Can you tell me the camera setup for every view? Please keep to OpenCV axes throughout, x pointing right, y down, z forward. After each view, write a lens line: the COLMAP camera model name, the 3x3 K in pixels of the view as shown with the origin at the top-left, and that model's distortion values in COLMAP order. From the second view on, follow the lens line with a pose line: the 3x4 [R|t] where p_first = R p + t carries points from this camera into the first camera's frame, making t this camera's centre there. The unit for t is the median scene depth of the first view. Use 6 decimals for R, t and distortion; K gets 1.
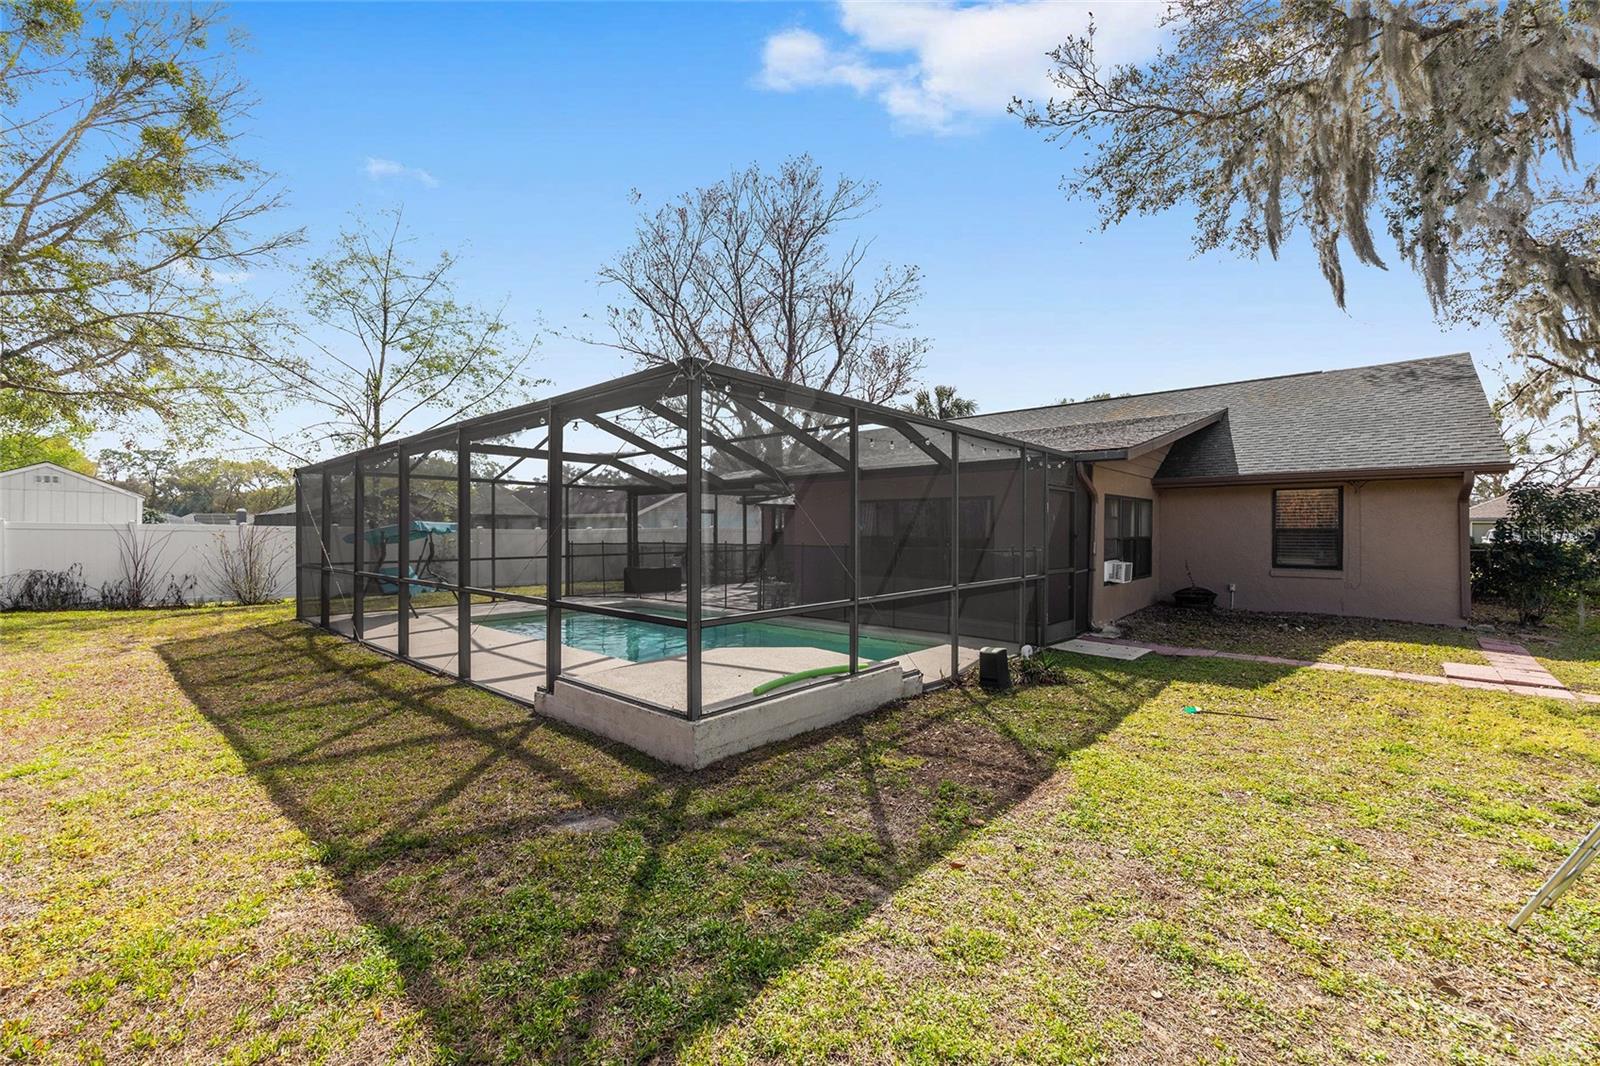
lens RADIAL K [[644.2, 0, 805.8], [0, 644.2, 531.4], [0, 0, 1]] dist [0.000499, -0.000004]
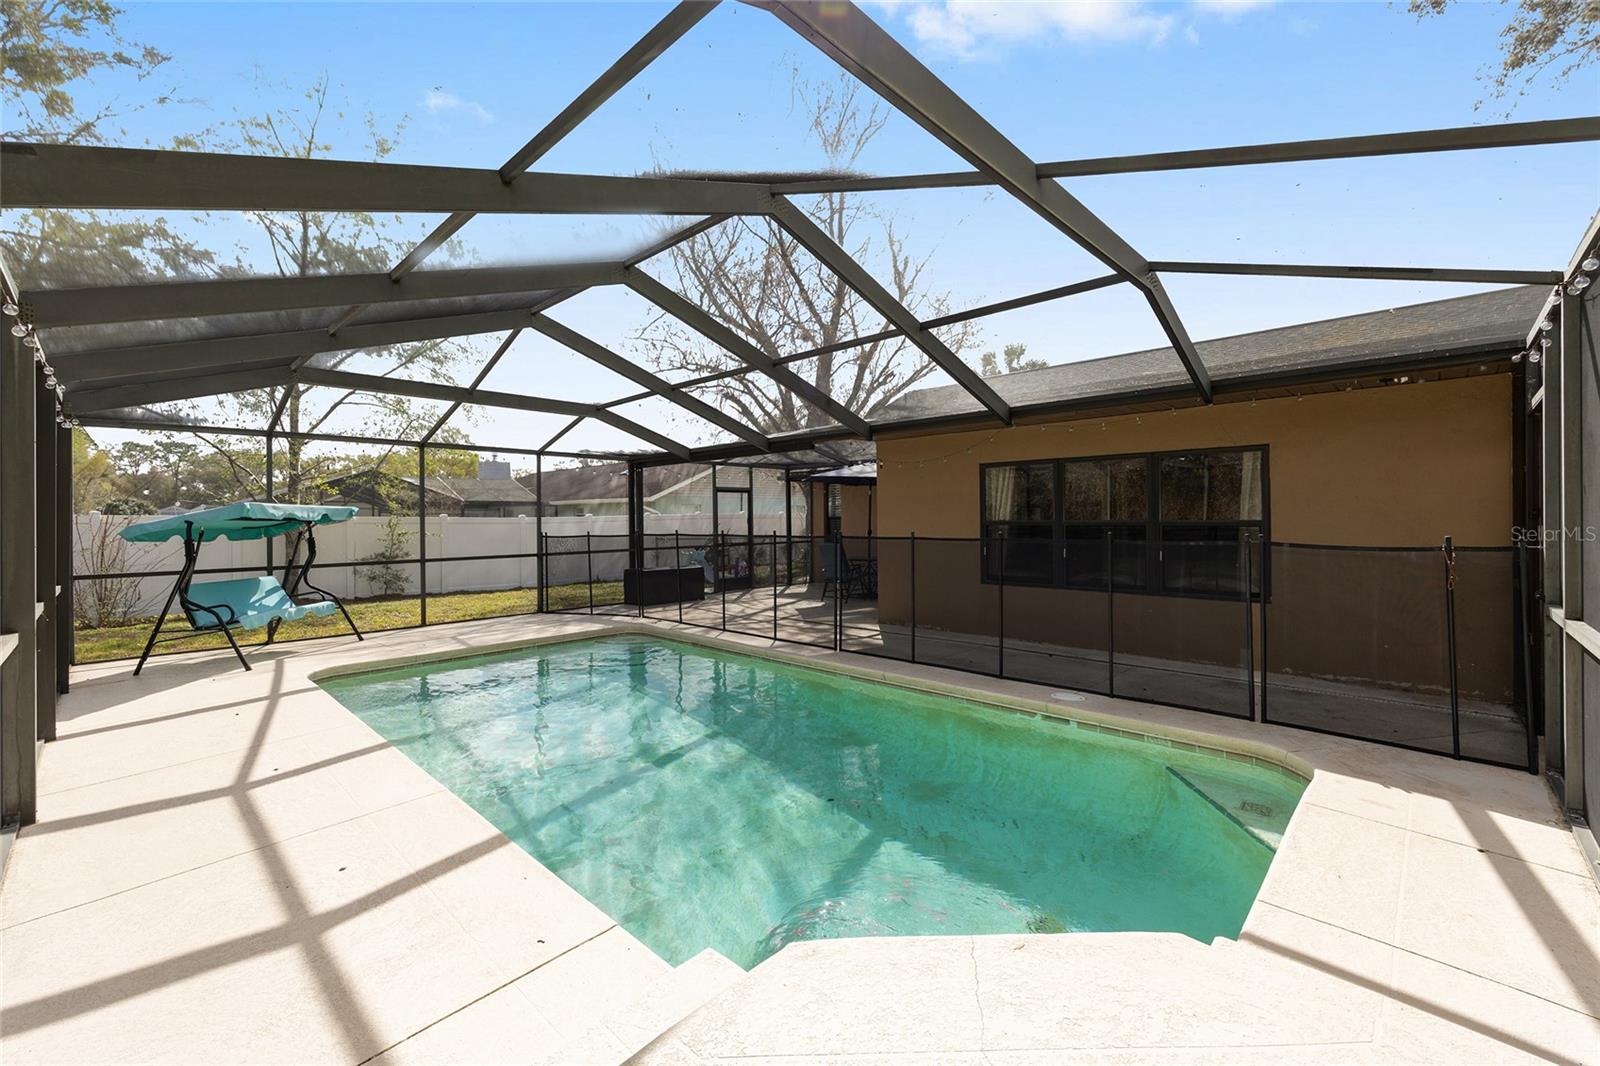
lens RADIAL K [[667.7, 0, 801.4], [0, 667.7, 519.1], [0, 0, 1]] dist [-0.000896, -0.000109]
pose [[0.998597, -0.010126, -0.051974, -0.035419], [0.010172, 0.999948, 0.000612, 0.001745], [0.051966, -0.001140, 0.998648, 0.201293]]
